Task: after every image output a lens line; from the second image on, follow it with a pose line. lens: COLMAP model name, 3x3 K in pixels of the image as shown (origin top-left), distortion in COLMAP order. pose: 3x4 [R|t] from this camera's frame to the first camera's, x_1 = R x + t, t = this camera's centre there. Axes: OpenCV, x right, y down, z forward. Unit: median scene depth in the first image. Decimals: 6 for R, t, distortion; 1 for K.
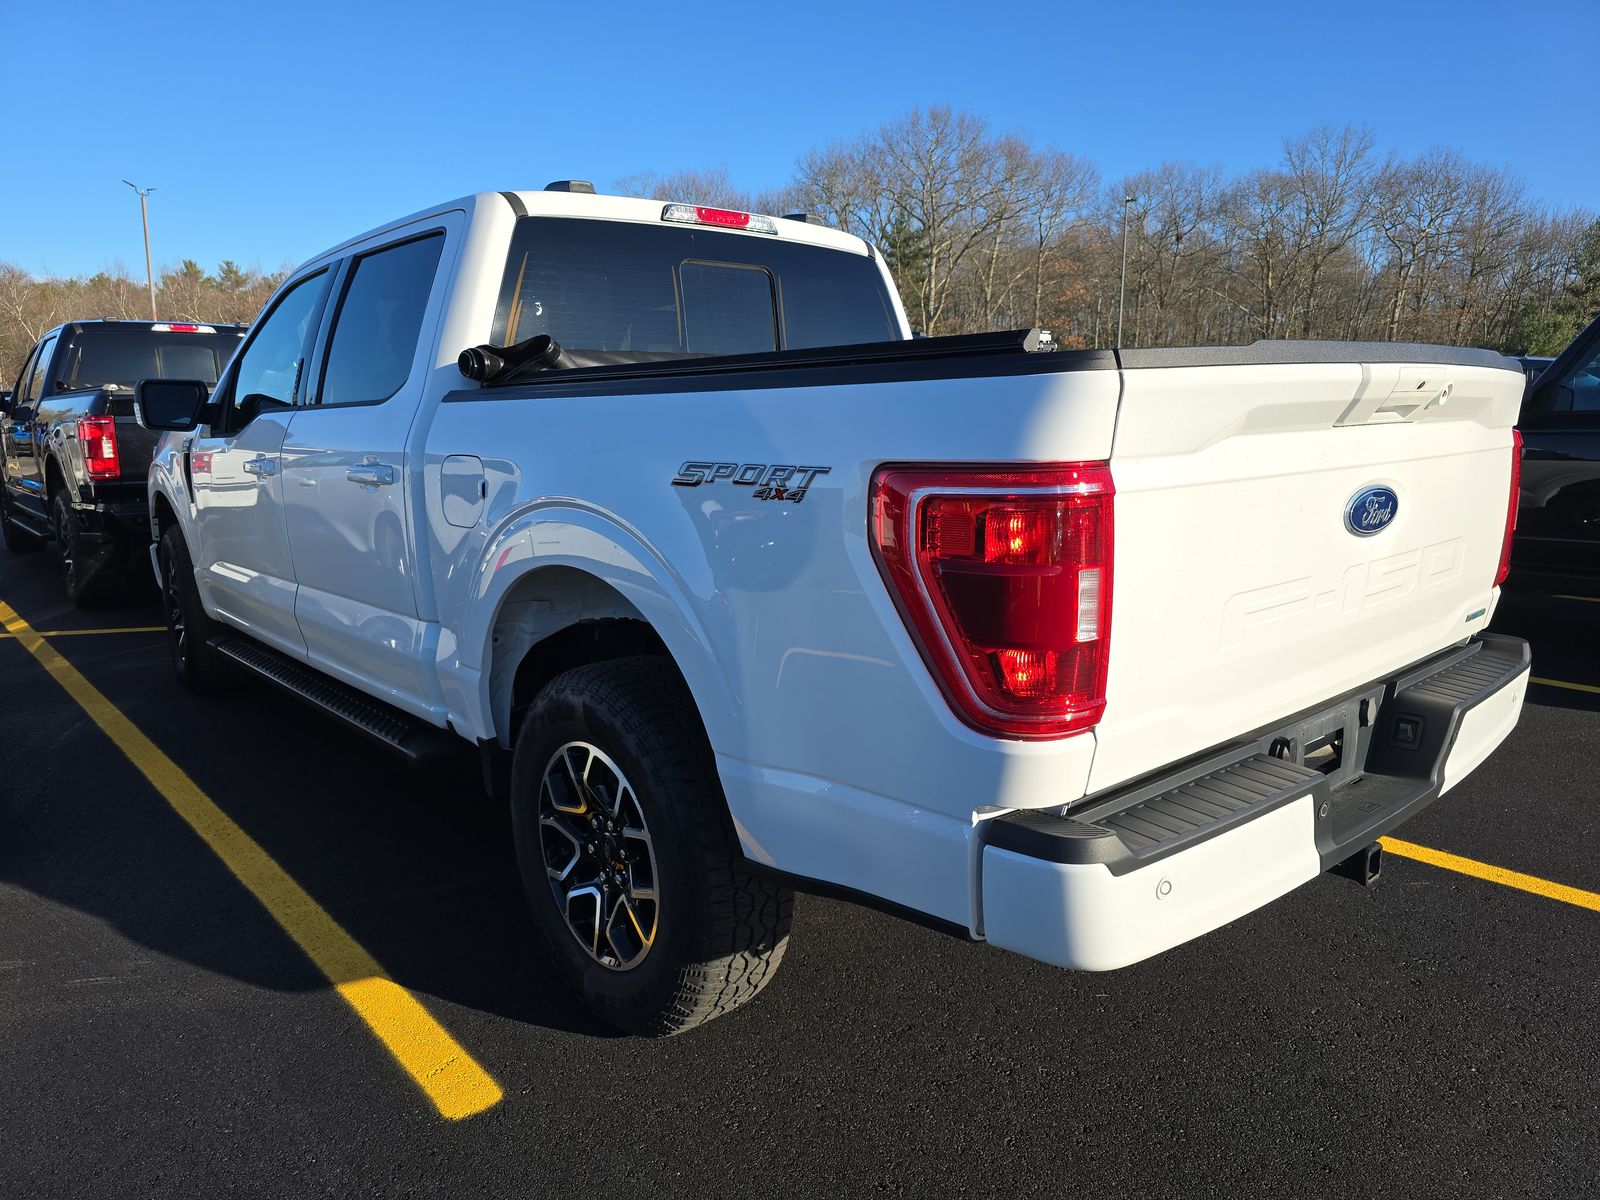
lens RADIAL K [[1090.6, 0, 789.0], [0, 1090.6, 598.0], [0, 0, 1]] dist [0.079684, -0.080782]
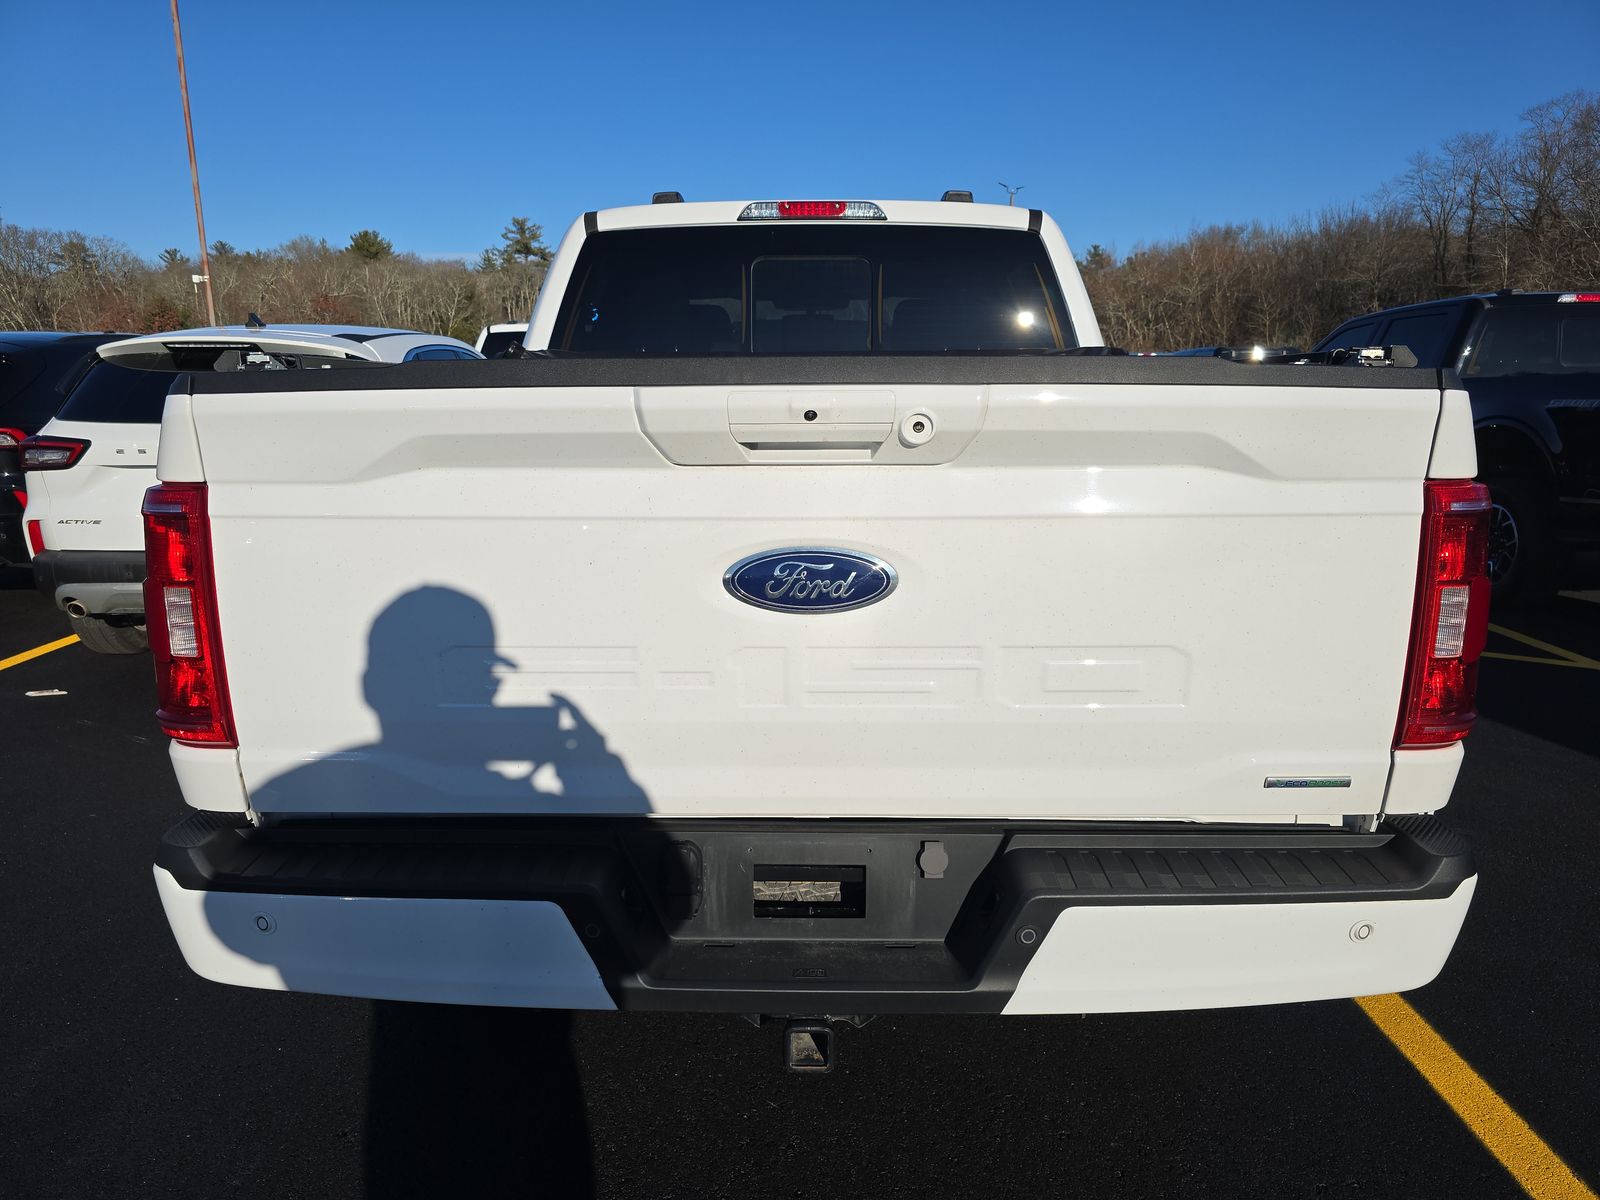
lens RADIAL K [[1090.6, 0, 789.0], [0, 1090.6, 598.0], [0, 0, 1]] dist [0.079684, -0.080782]
pose [[0.730601, 0.140586, -0.668175, 0.637887], [-0.124518, 0.989597, 0.072062, -0.074713], [0.671354, 0.030551, 0.740506, 0.282310]]
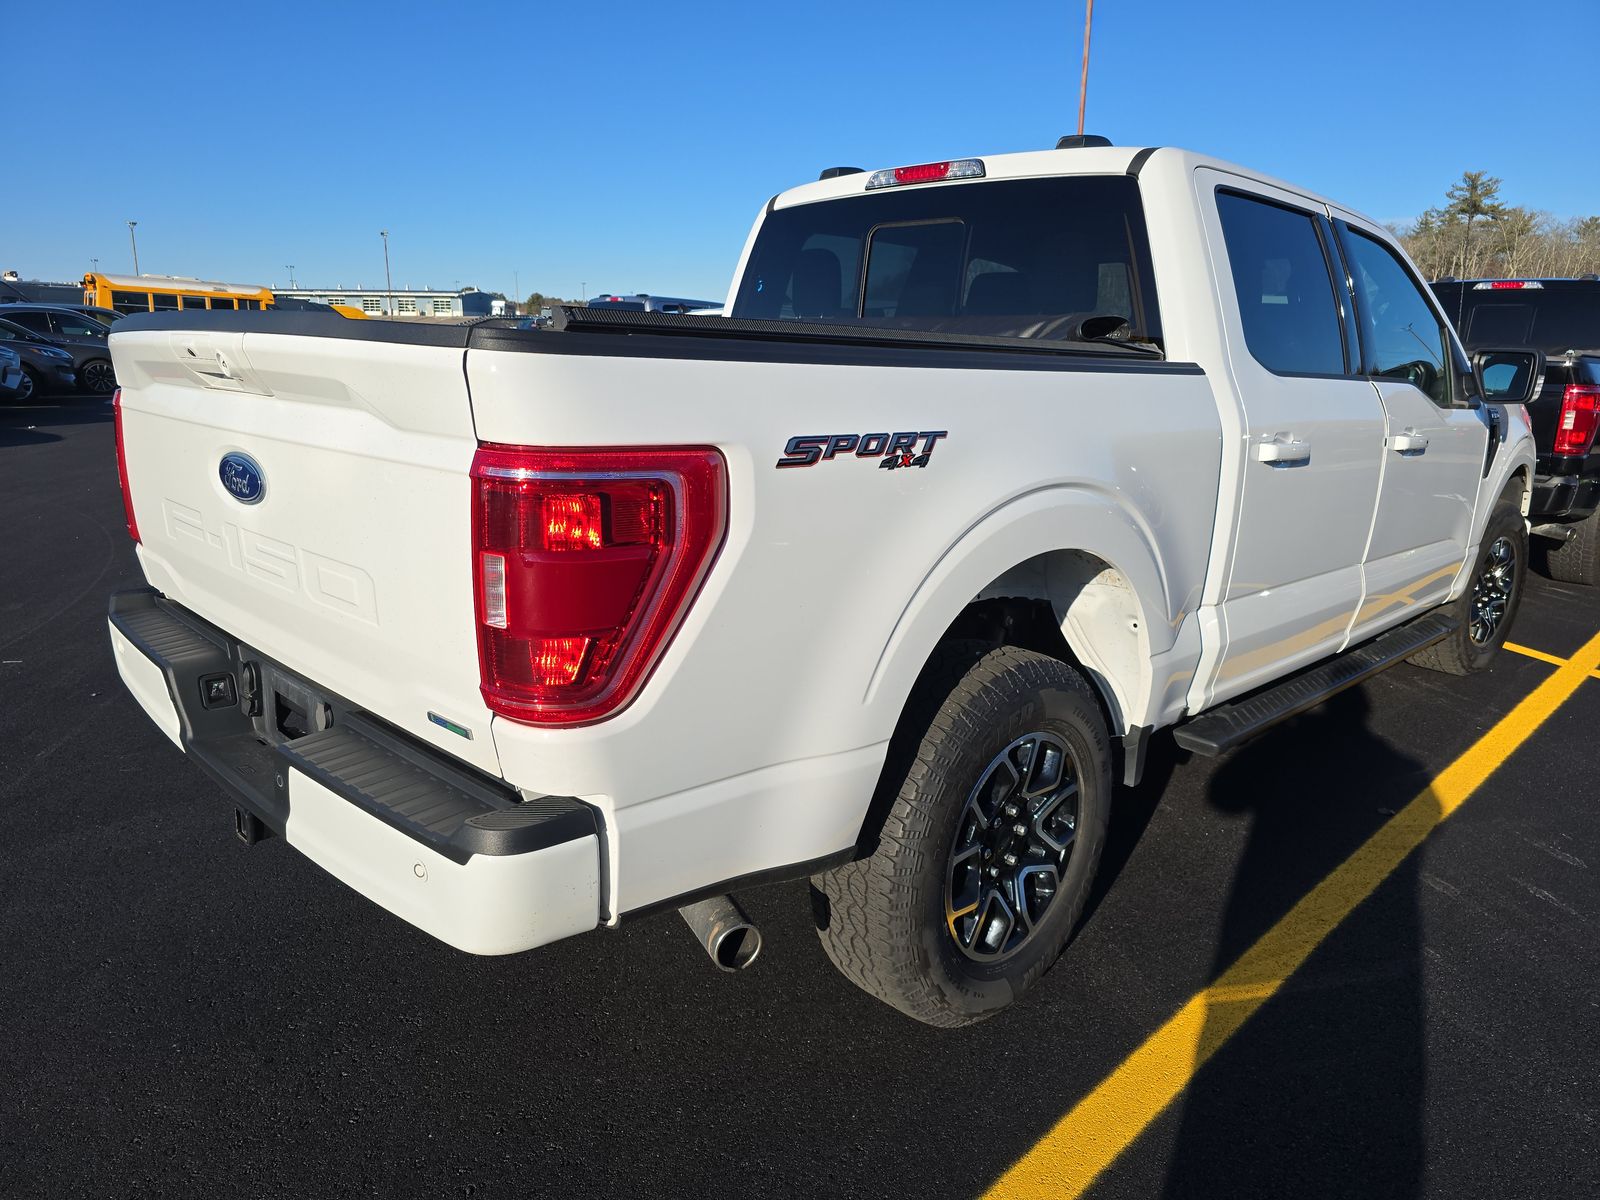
lens RADIAL K [[1090.6, 0, 789.0], [0, 1090.6, 598.0], [0, 0, 1]] dist [0.079684, -0.080782]
pose [[0.038290, 0.230217, -0.972386, 0.968910], [-0.193942, 0.956308, 0.218773, -0.184448], [0.980266, 0.180209, 0.081266, 0.895862]]
